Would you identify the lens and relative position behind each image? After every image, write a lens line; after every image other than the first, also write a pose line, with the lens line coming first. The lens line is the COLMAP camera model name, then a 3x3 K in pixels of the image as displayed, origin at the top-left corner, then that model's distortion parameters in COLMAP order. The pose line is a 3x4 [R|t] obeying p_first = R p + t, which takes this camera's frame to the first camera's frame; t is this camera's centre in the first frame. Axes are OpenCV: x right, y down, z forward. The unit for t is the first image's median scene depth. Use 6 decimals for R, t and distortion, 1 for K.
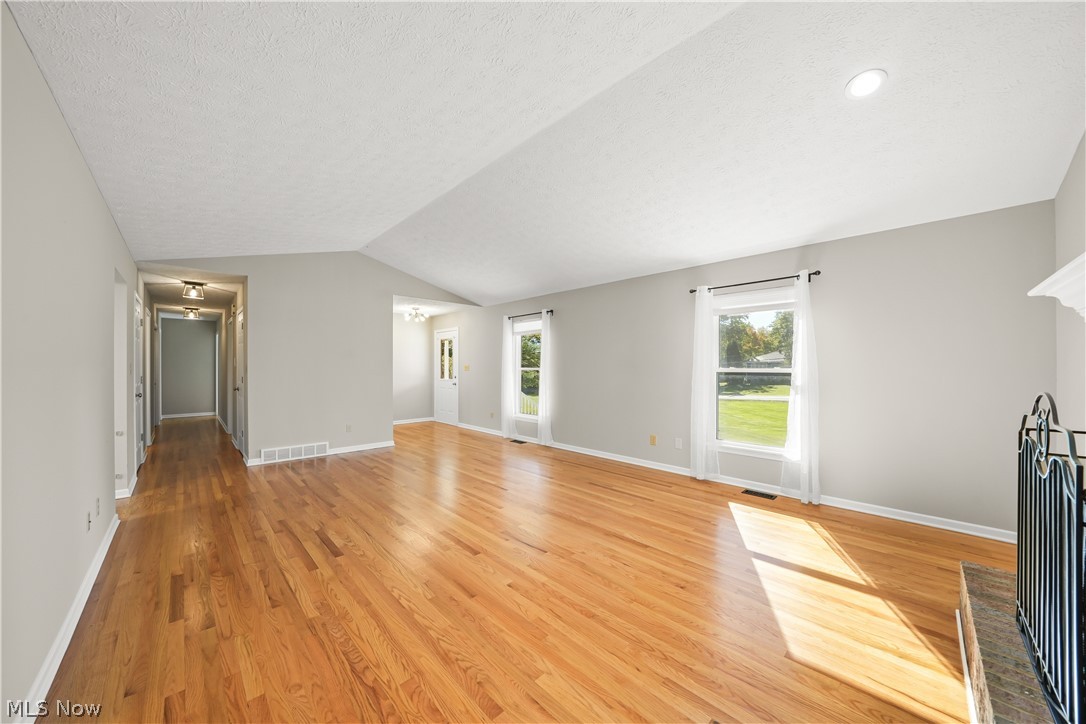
lens RADIAL K [[379.9, 0, 548.6], [0, 379.9, 368.0], [0, 0, 1]] dist [-0.017235, 0.000064]
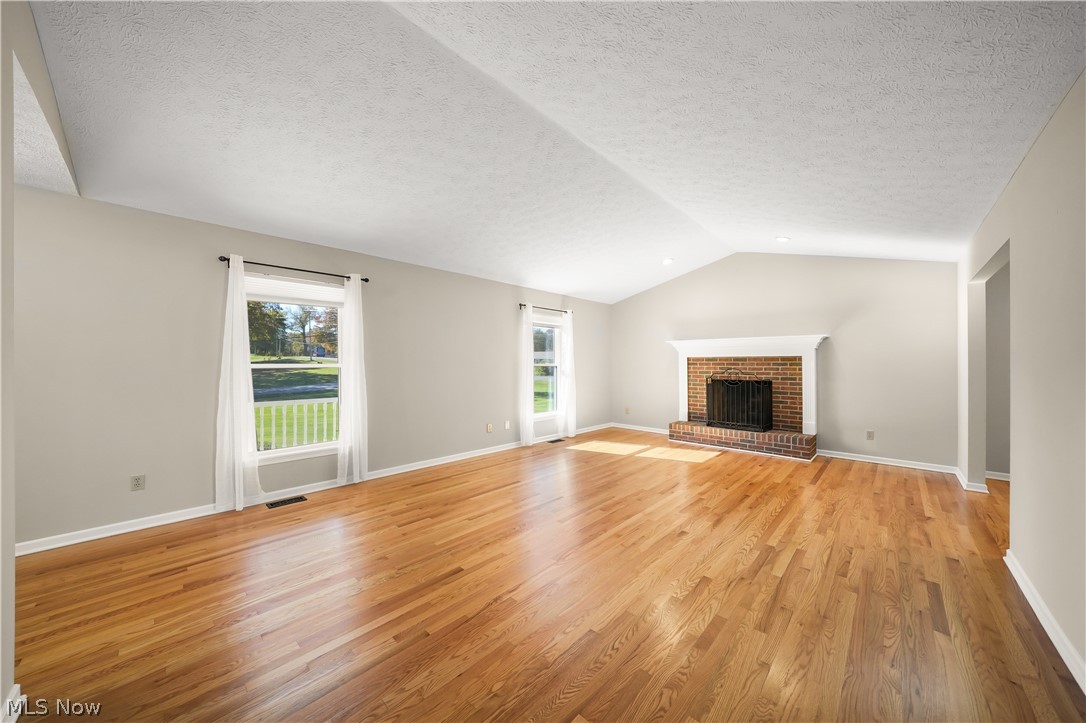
lens RADIAL K [[379.9, 0, 548.6], [0, 379.9, 367.5], [0, 0, 1]] dist [-0.017235, 0.000064]
pose [[-0.052494, -0.010621, 0.998565, -1.040935], [0.002914, 0.999938, 0.010789, 0.005820], [-0.998617, 0.003476, -0.052460, 1.121559]]
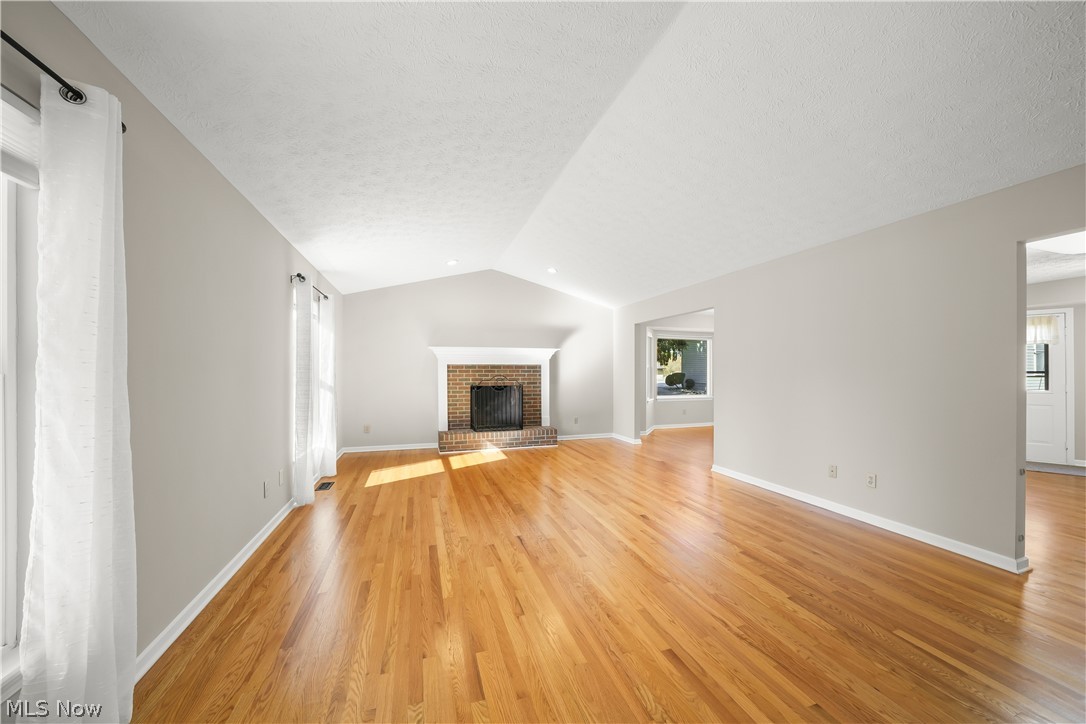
lens RADIAL K [[379.9, 0, 548.6], [0, 379.9, 368.0], [0, 0, 1]] dist [-0.017235, 0.000064]
pose [[-0.902192, 0.003208, 0.431322, -0.494623], [0.003045, 0.999995, -0.001068, -0.001265], [-0.431323, 0.000350, -0.902197, 1.698655]]
